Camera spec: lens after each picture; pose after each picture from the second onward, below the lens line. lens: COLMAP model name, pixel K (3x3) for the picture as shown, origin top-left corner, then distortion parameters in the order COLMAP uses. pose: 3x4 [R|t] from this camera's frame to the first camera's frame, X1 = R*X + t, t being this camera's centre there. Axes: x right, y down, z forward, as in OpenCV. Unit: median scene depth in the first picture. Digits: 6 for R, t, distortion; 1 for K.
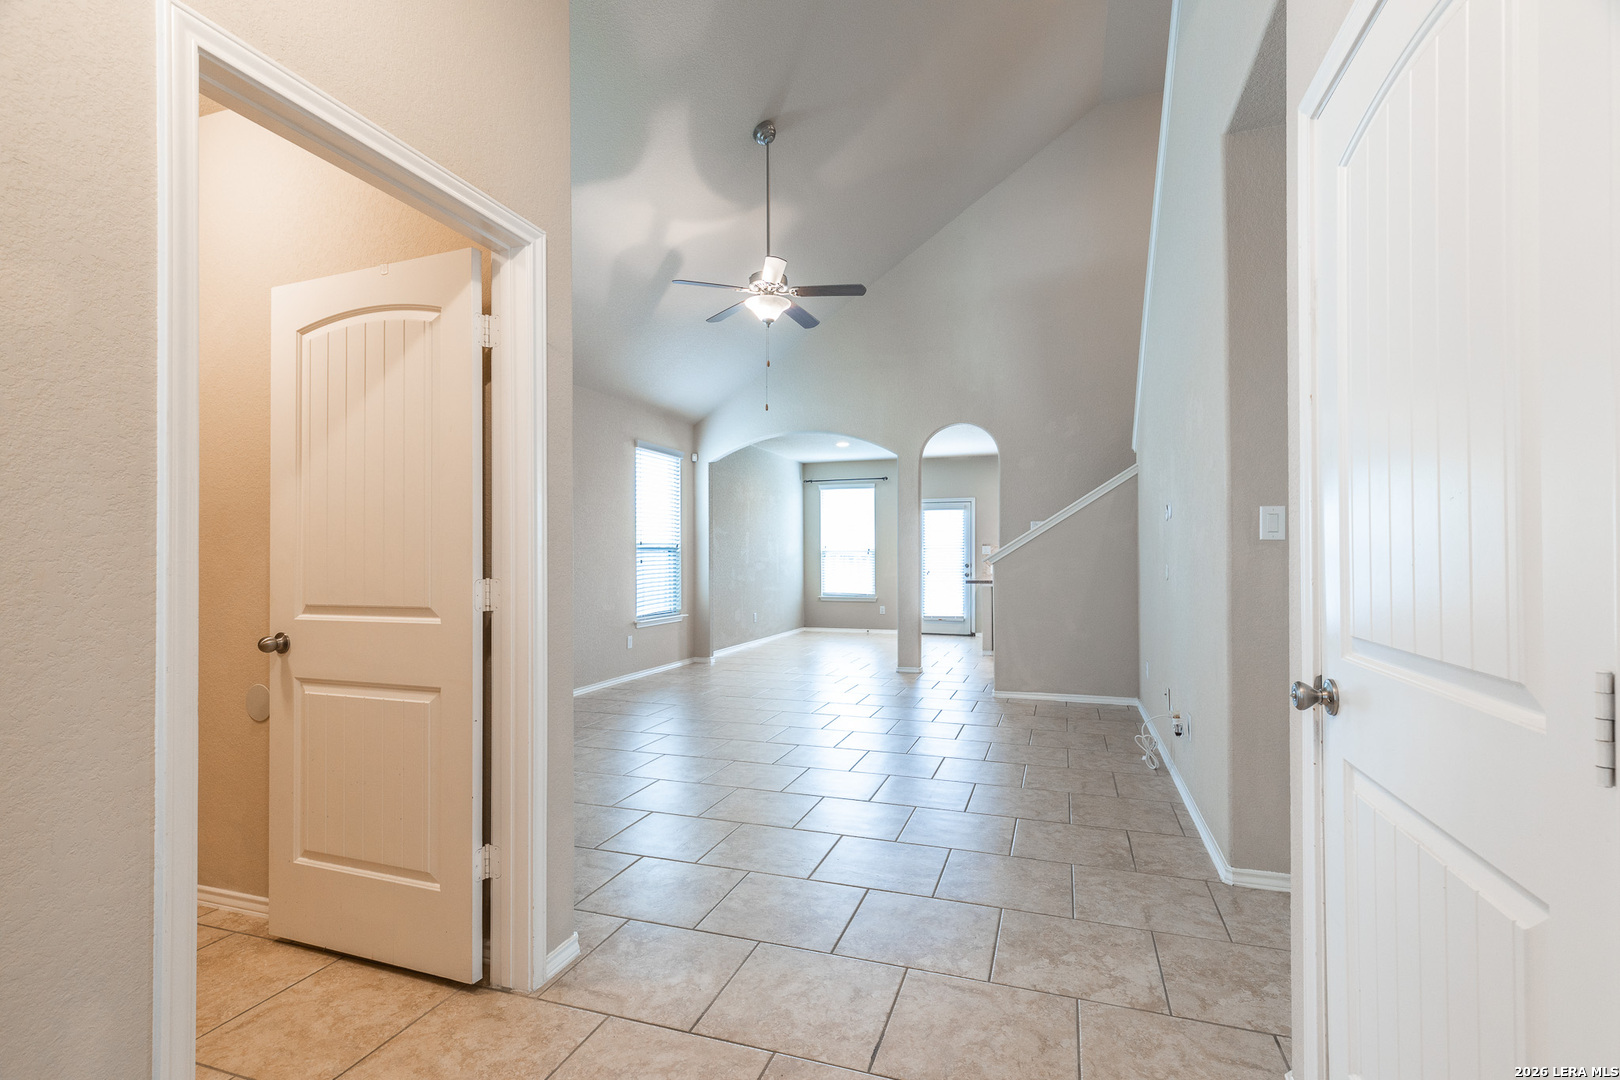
lens RADIAL K [[782.8, 0, 805.5], [0, 782.8, 546.9], [0, 0, 1]] dist [0.002858, -0.001466]
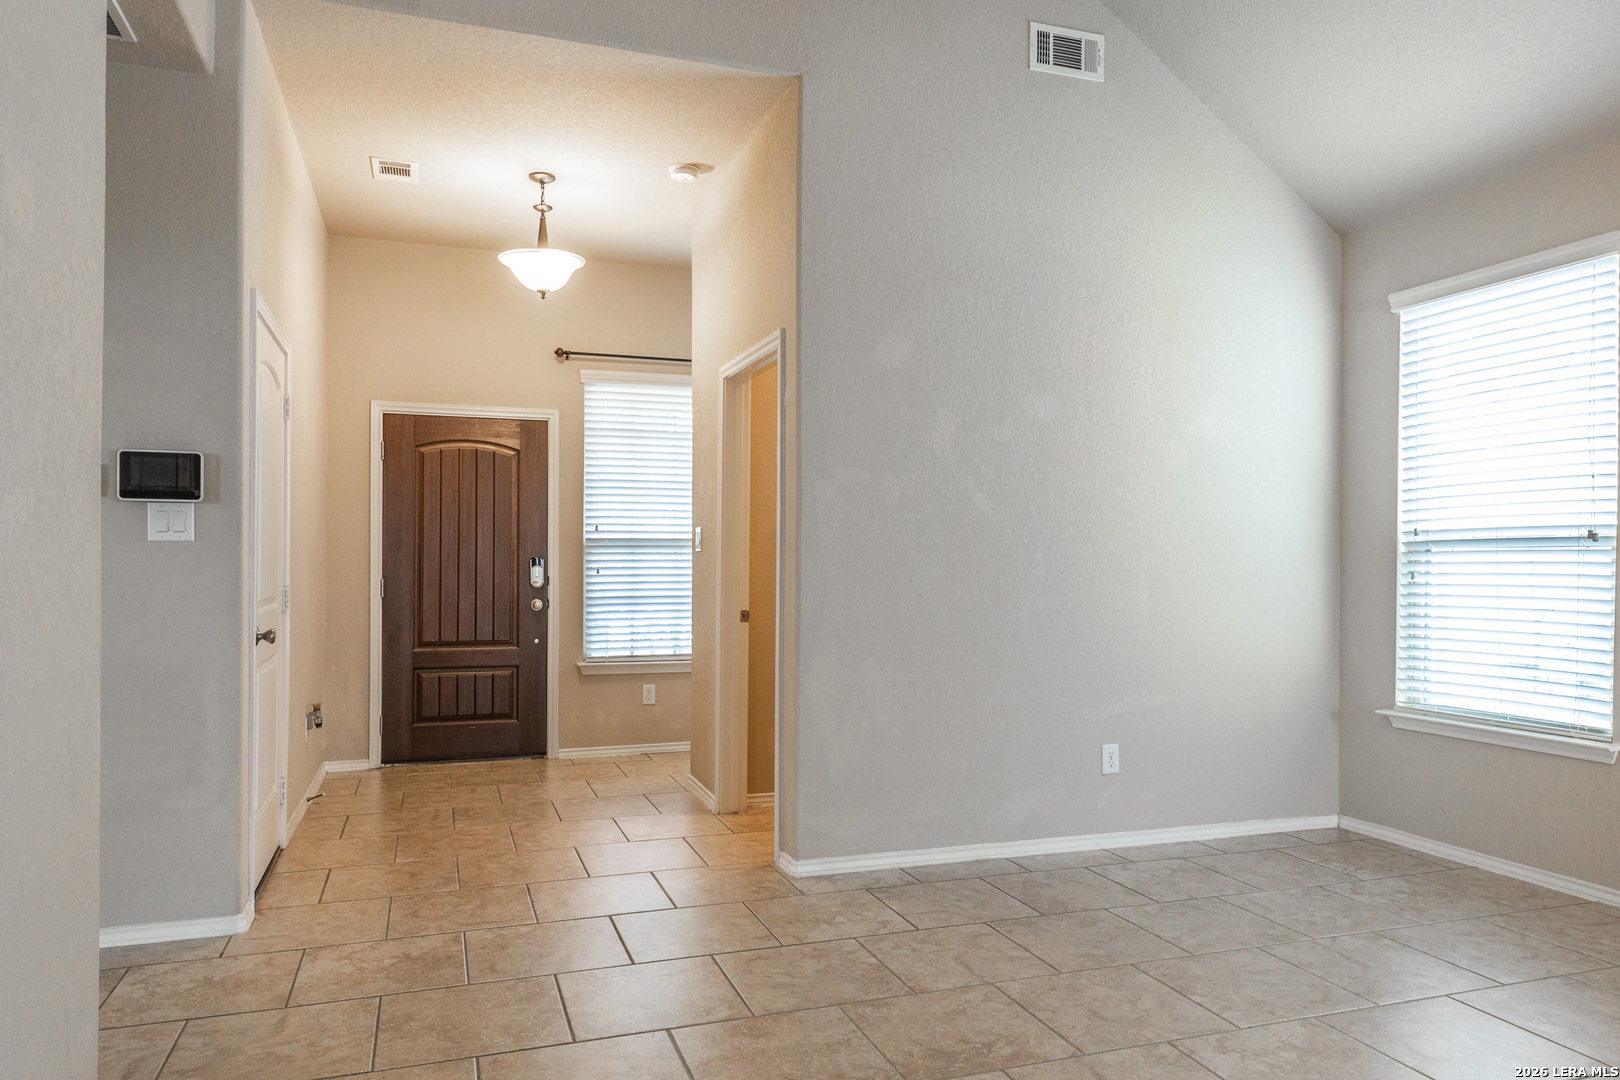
lens RADIAL K [[1090.8, 0, 814.6], [0, 1090.8, 544.5], [0, 0, 1]] dist [0.004433, -0.000256]
pose [[-0.792802, -0.011425, -0.609373, 0.694938], [0.004511, 0.999687, -0.024612, 0.027190], [0.609463, -0.022262, -0.792502, 2.230170]]
